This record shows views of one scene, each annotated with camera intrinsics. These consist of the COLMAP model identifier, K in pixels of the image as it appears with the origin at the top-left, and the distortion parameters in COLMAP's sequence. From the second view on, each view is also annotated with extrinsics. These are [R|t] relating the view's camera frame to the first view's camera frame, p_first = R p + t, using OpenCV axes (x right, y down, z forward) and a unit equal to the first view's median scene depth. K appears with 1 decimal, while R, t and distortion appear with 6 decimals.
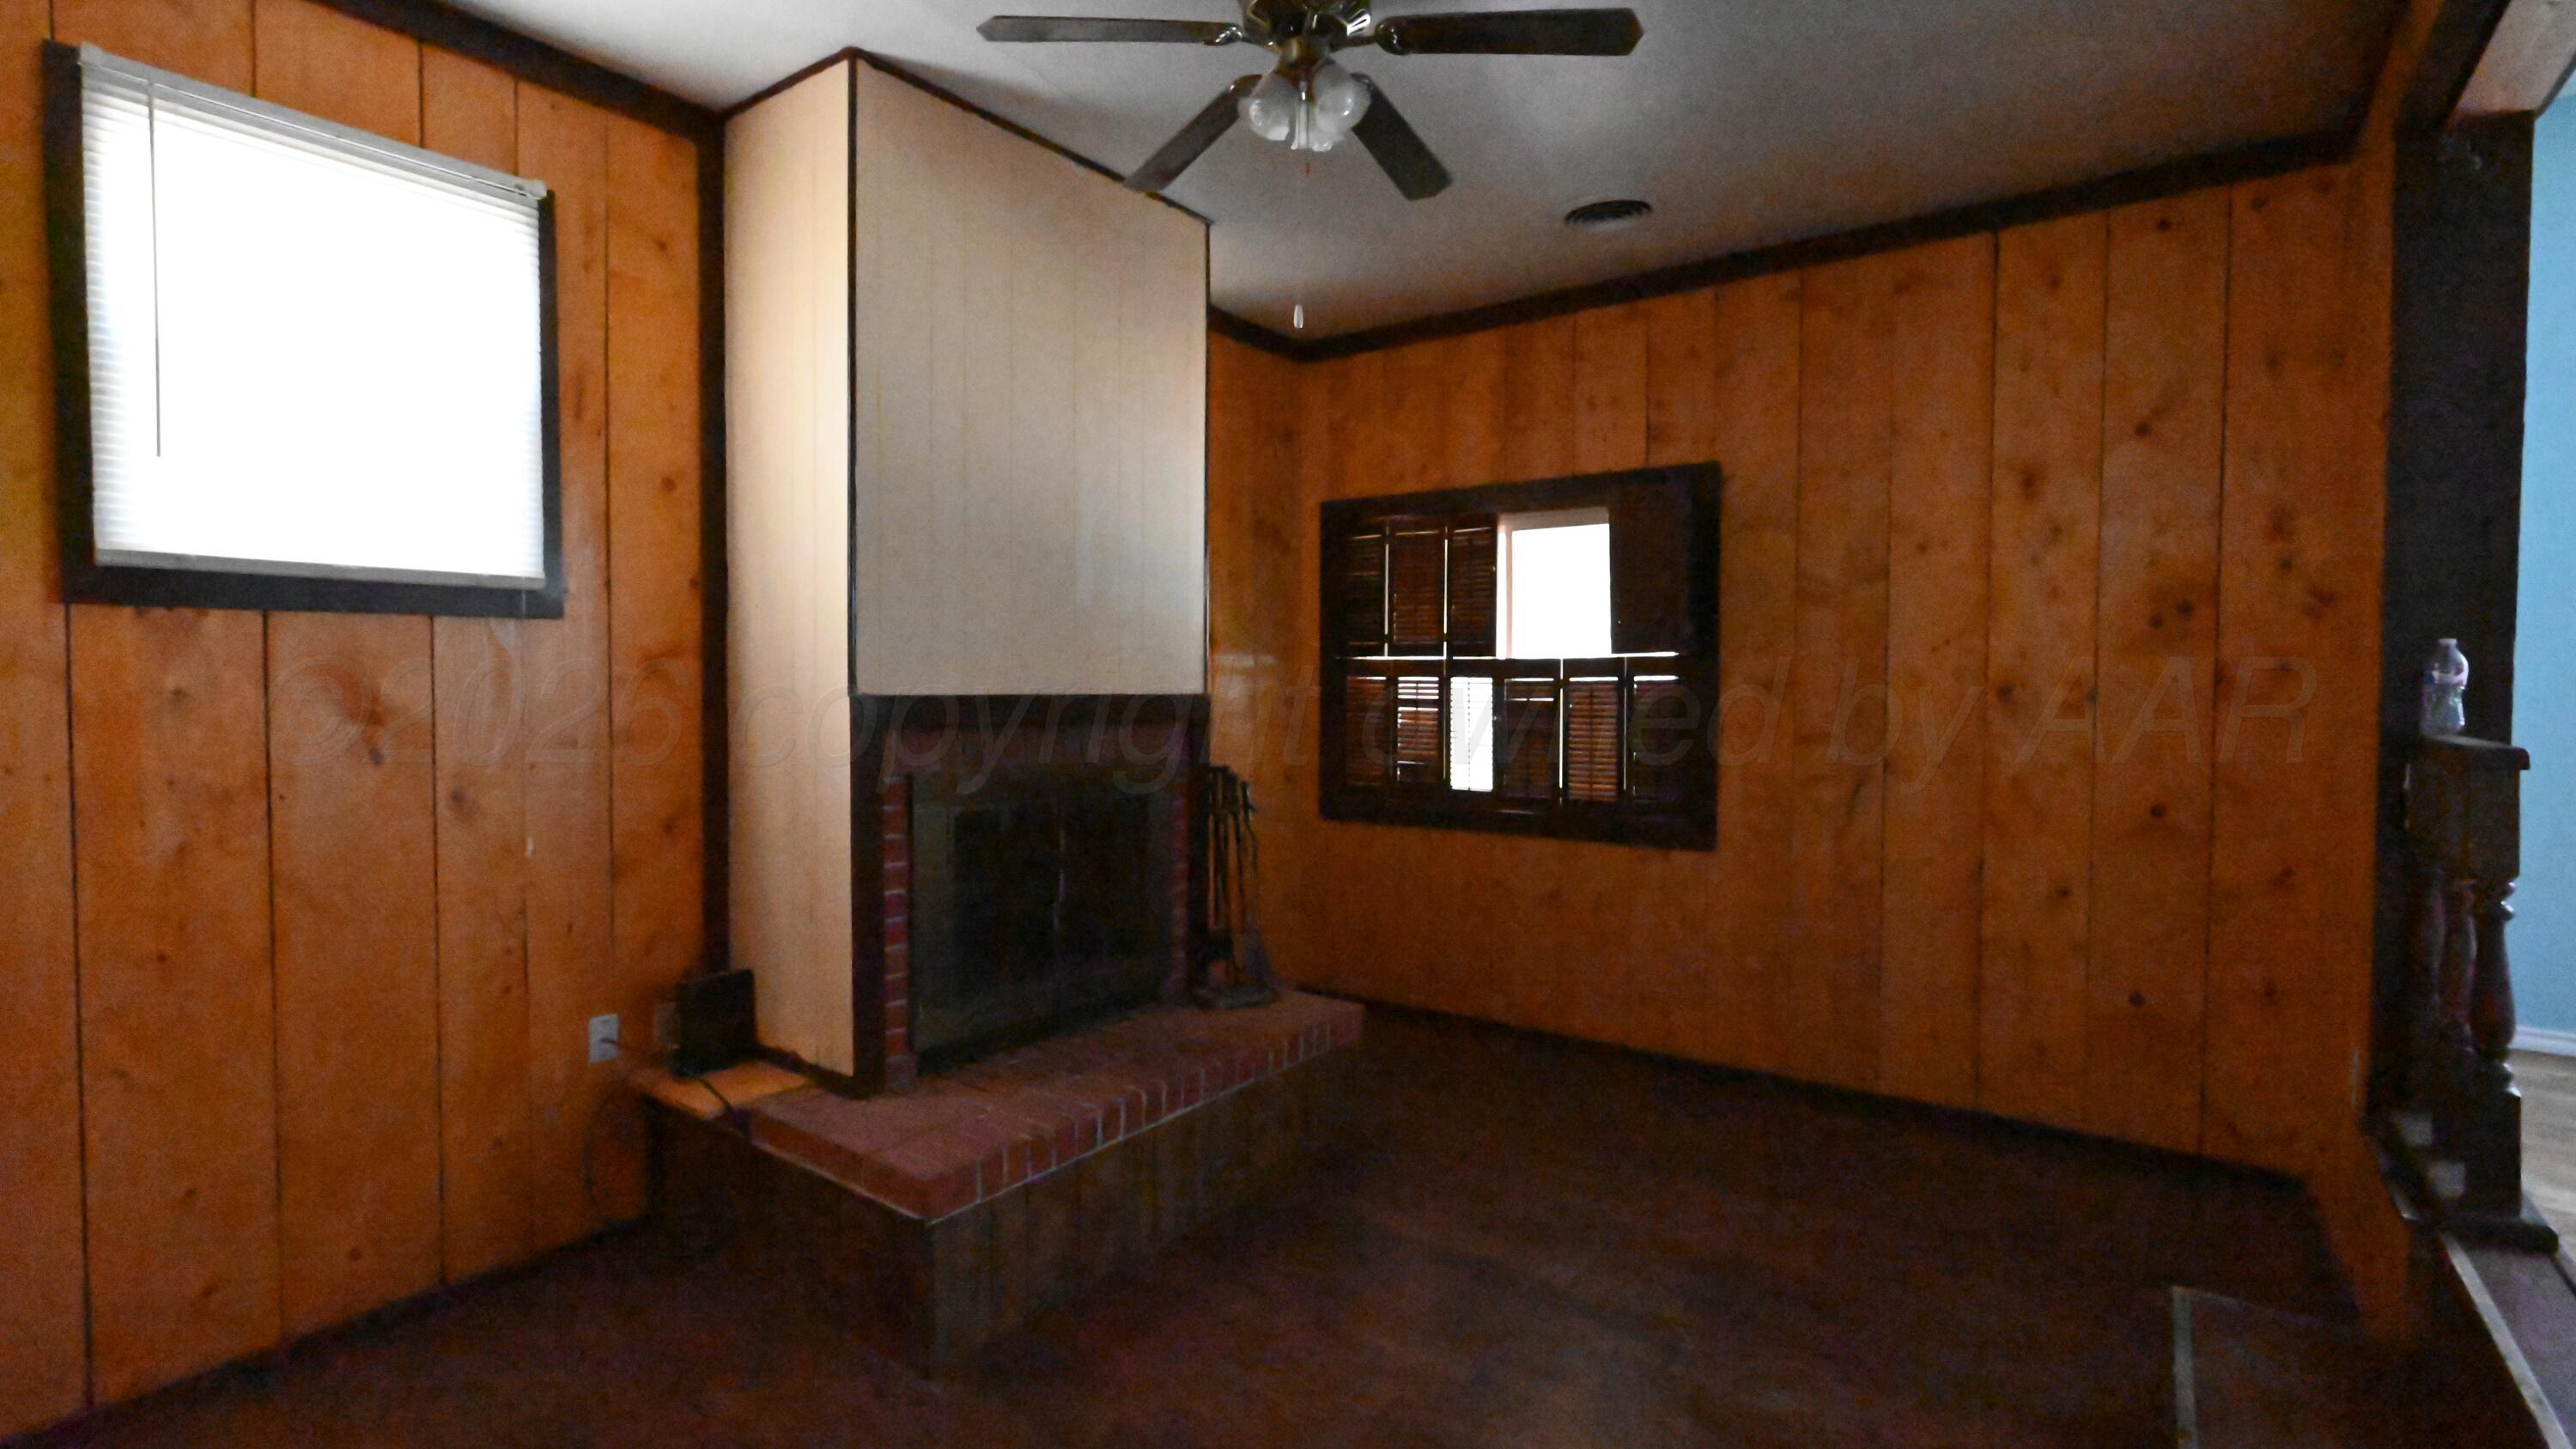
lens RADIAL K [[1153.6, 0, 1290.8], [0, 1153.6, 719.6], [0, 0, 1]] dist [-0.002032, -0.000372]
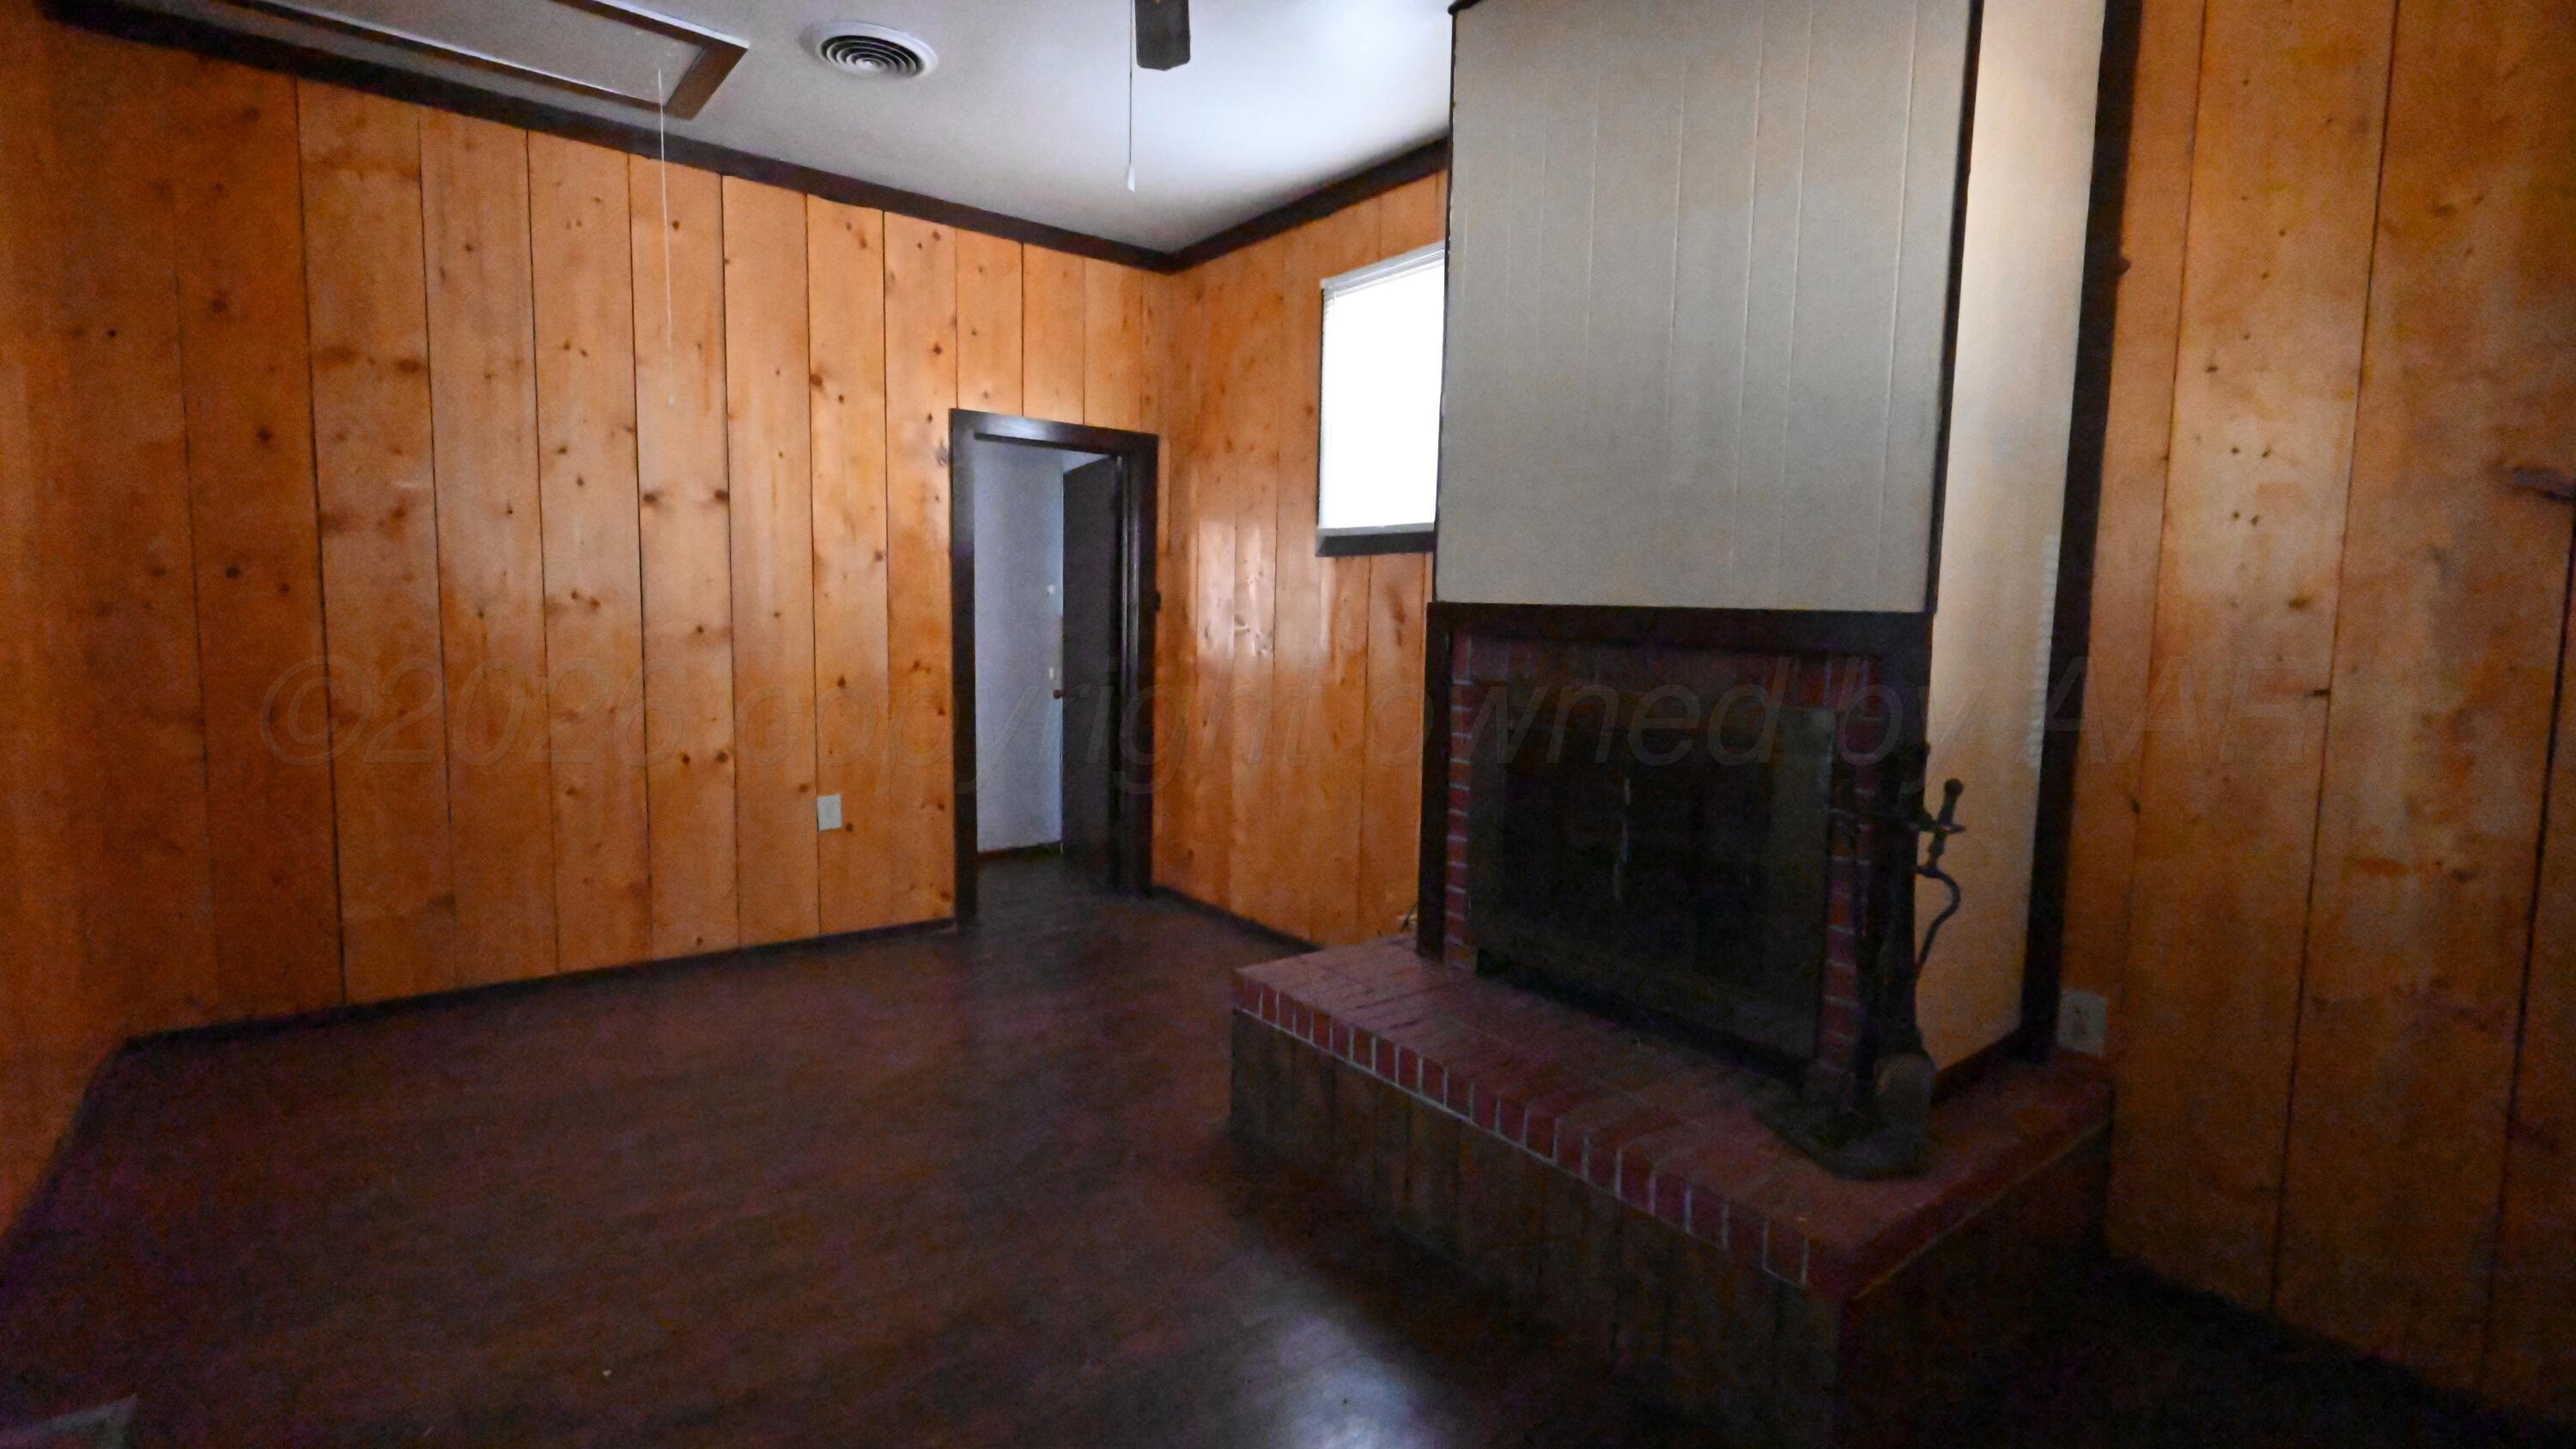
lens RADIAL K [[1153.6, 0, 1290.8], [0, 1153.6, 719.6], [0, 0, 1]] dist [-0.002032, -0.000372]
pose [[-0.279027, 0.078142, -0.957099, 0.730801], [-0.058371, 0.993461, 0.098128, -0.009301], [0.958508, 0.083247, -0.272641, 1.146262]]
